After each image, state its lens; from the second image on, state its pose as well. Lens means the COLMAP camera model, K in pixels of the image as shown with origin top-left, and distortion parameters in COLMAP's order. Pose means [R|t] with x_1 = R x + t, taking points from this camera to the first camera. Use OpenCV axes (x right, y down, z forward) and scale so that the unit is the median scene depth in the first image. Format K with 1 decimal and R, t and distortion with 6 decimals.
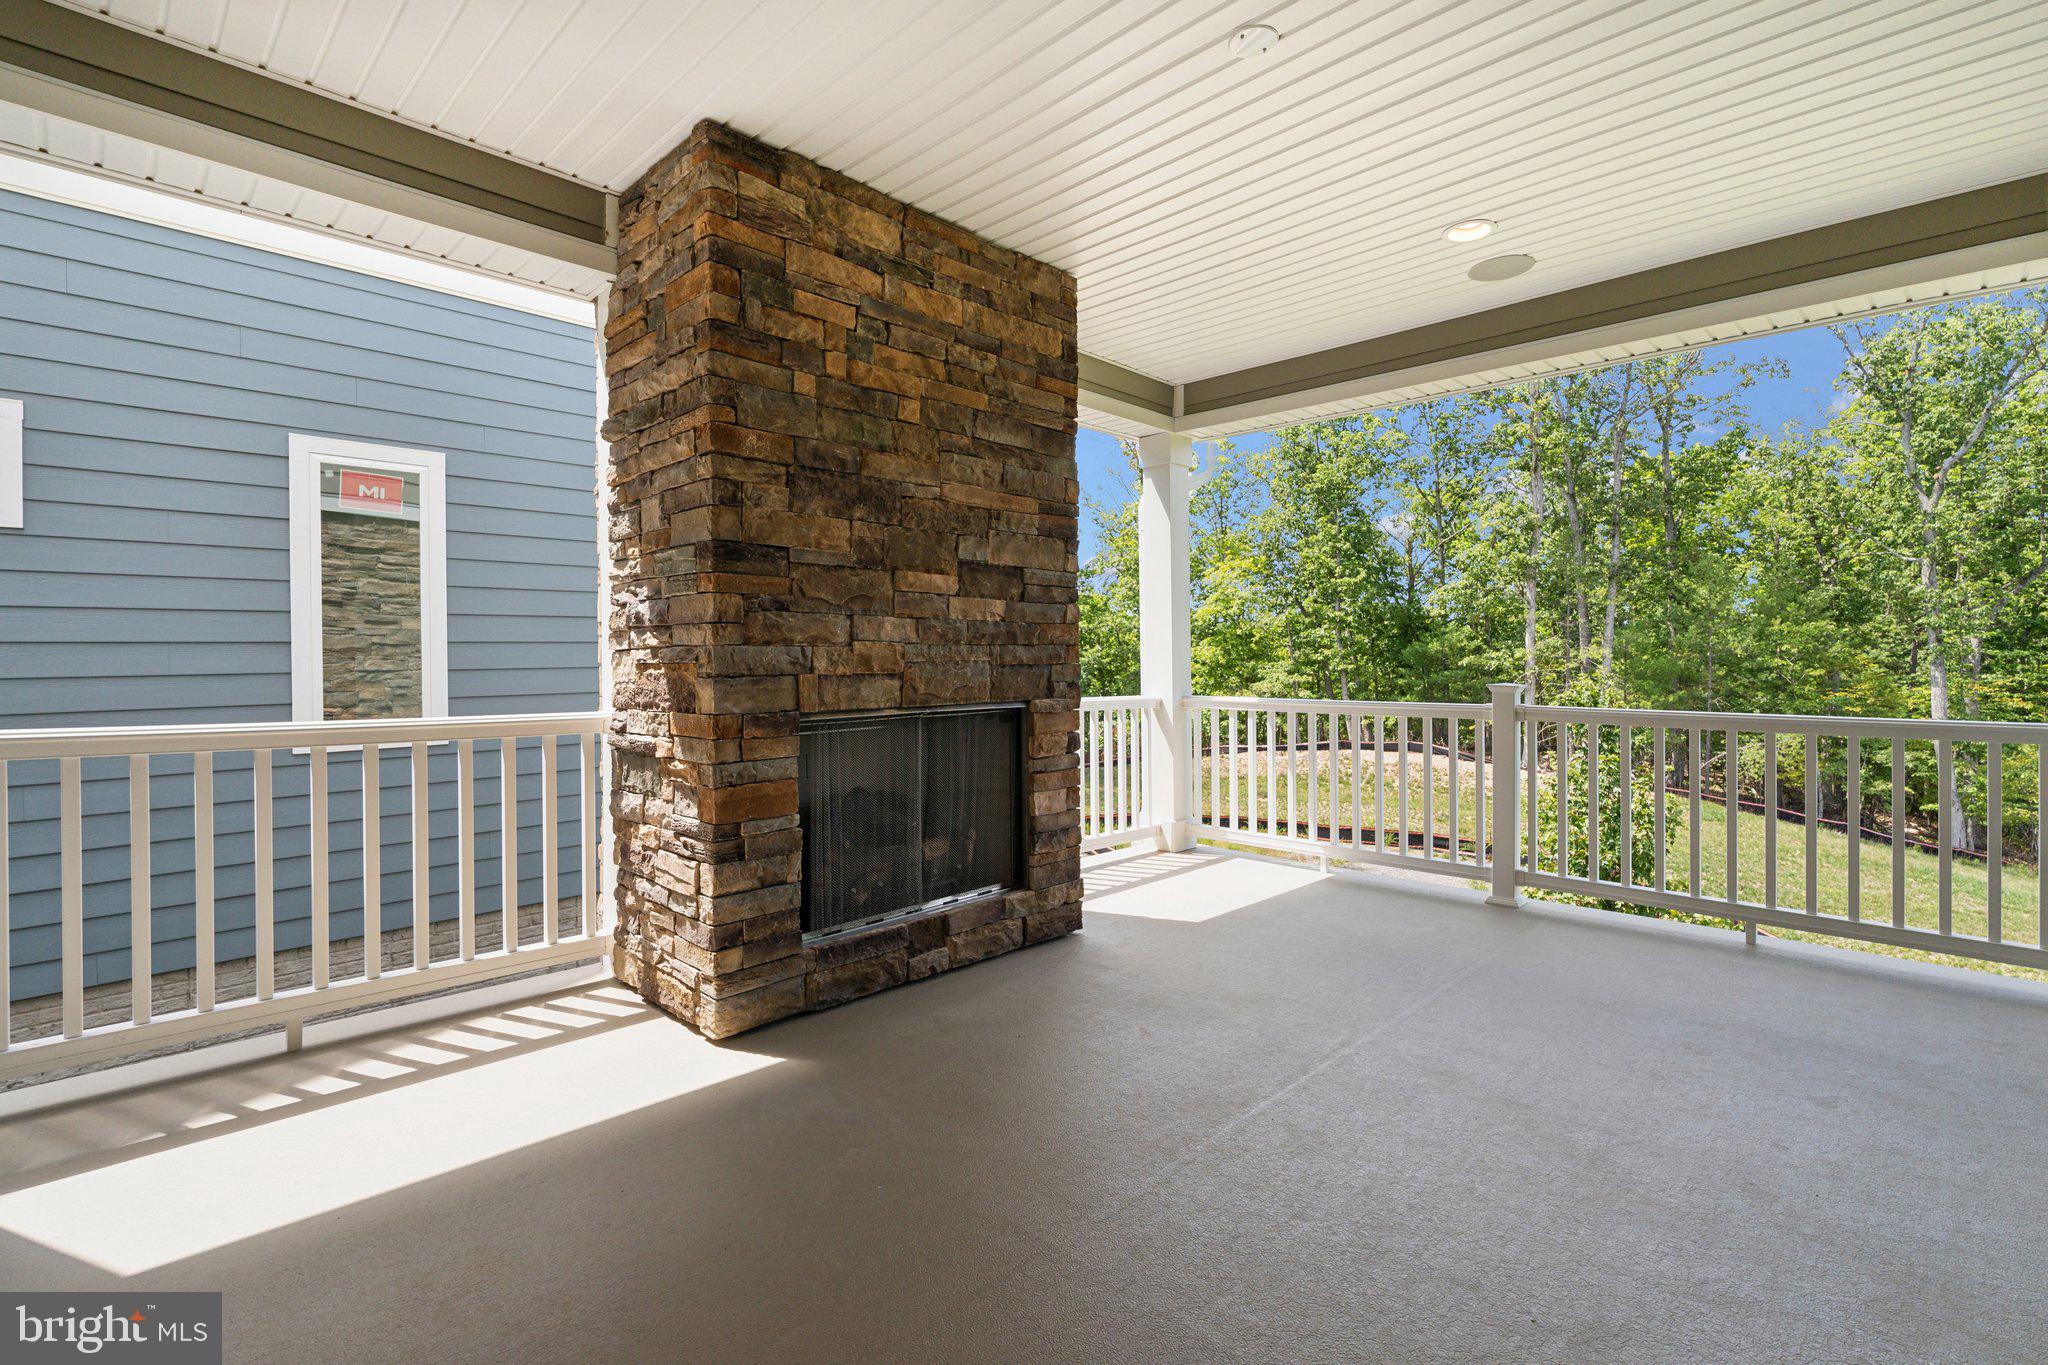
lens RADIAL K [[928.8, 0, 1027.0], [0, 928.8, 653.4], [0, 0, 1]] dist [-0.000626, -0.000049]
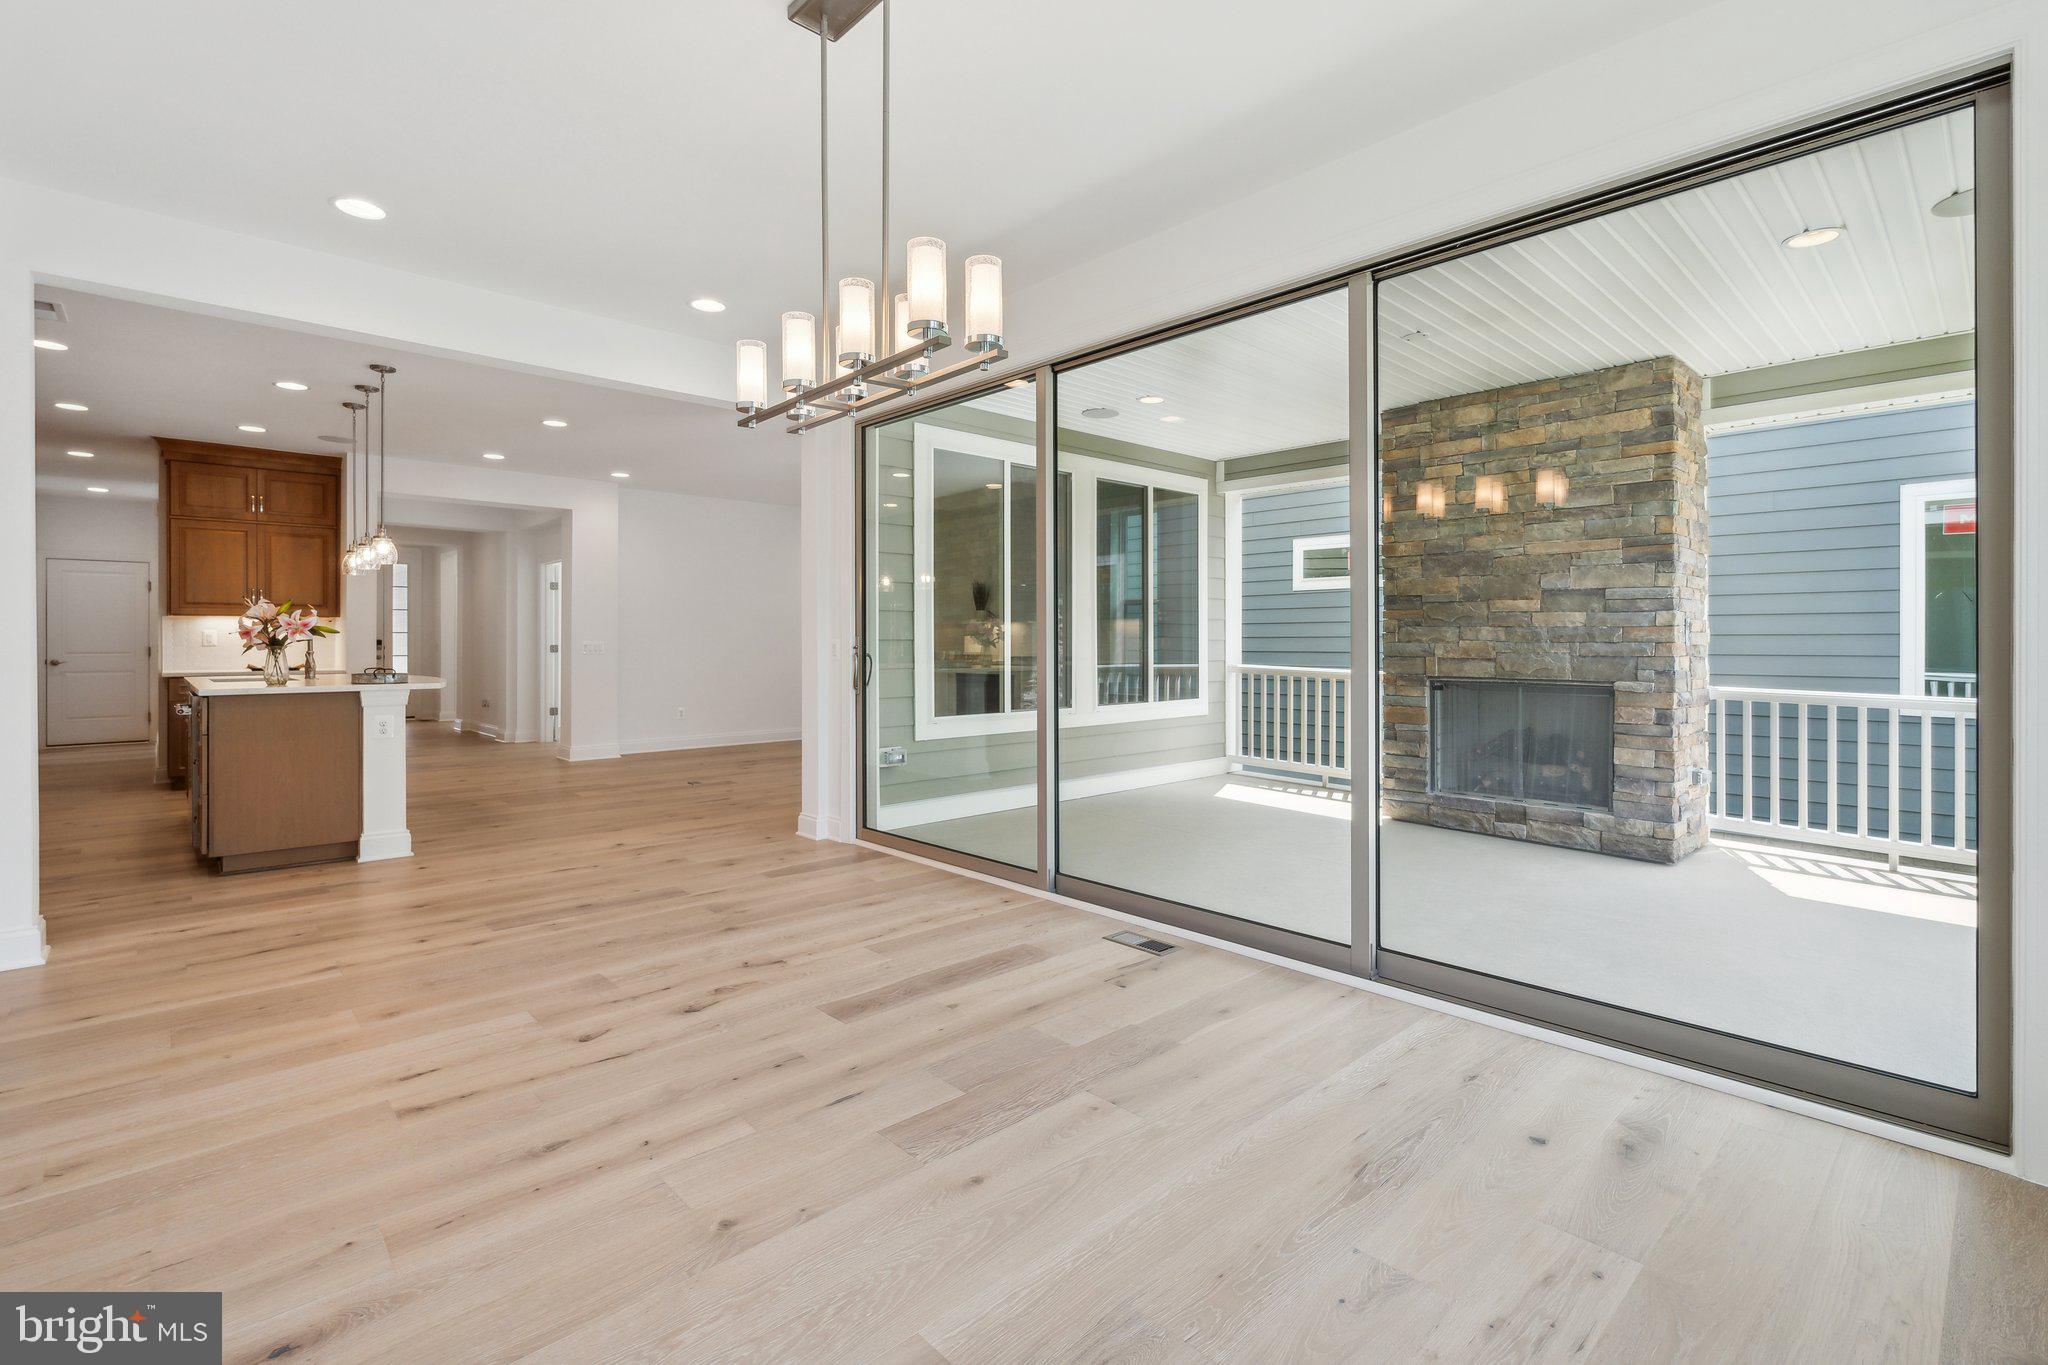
lens RADIAL K [[928.8, 0, 1027.0], [0, 928.8, 653.4], [0, 0, 1]] dist [-0.000626, -0.000049]
pose [[-0.041258, 0.019540, -0.998957, 1.526127], [0.000338, 0.999809, 0.019543, -0.021170], [0.999148, 0.000468, -0.041257, 0.176192]]
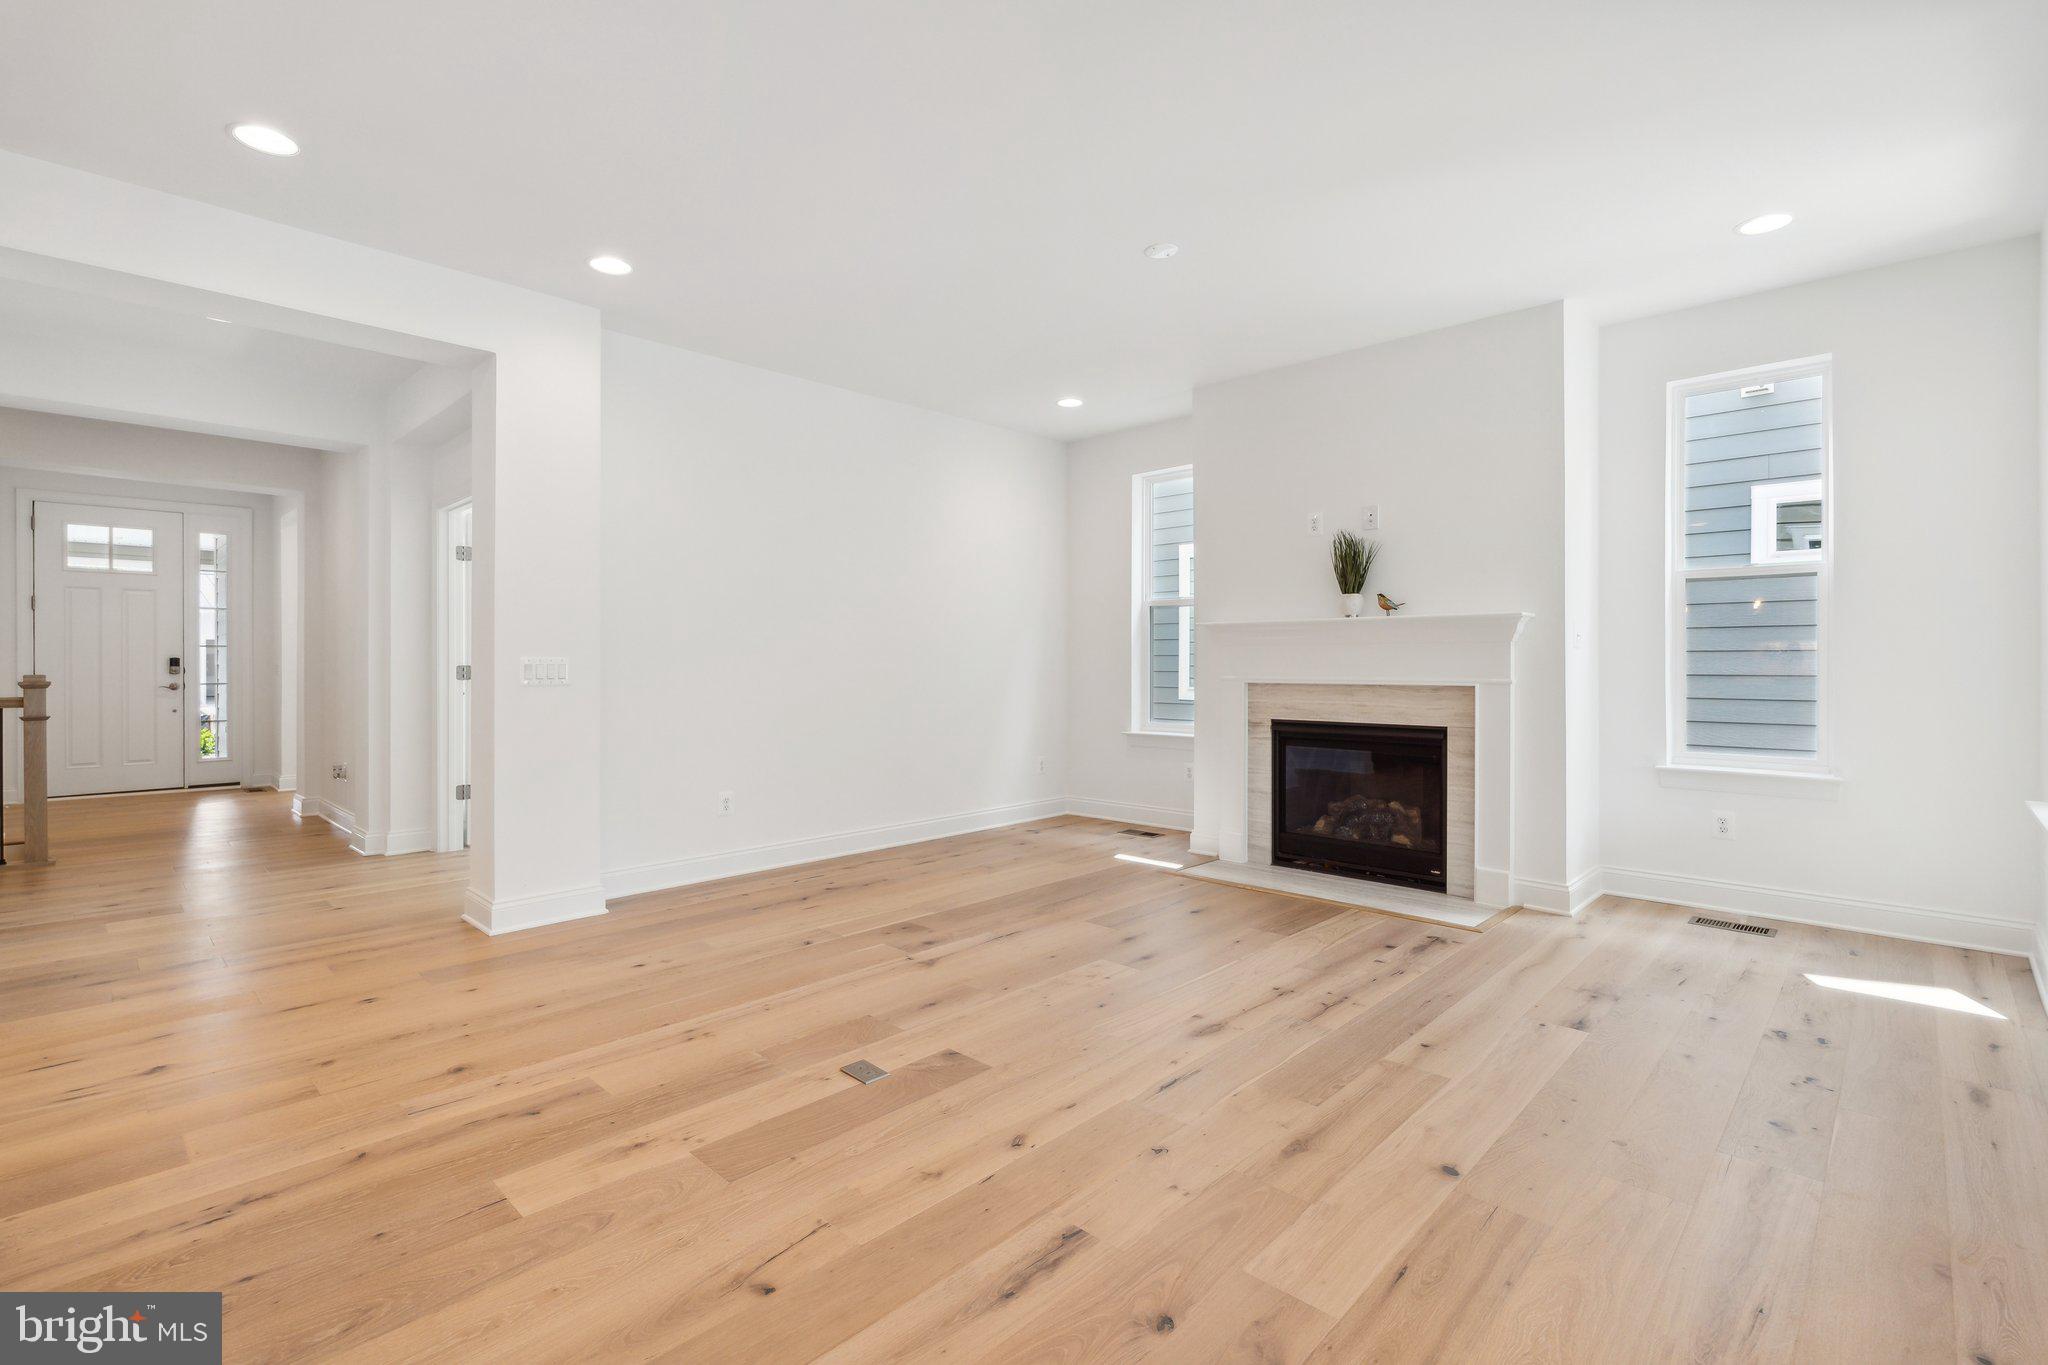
lens RADIAL K [[925.4, 0, 1023.0], [0, 925.4, 671.4], [0, 0, 1]] dist [-0.001100, -0.000161]
pose [[0.009695, 0.016521, -0.999817, 0.152582], [0.000880, 0.999863, 0.016530, -0.004893], [0.999953, -0.001040, 0.009679, -0.551460]]
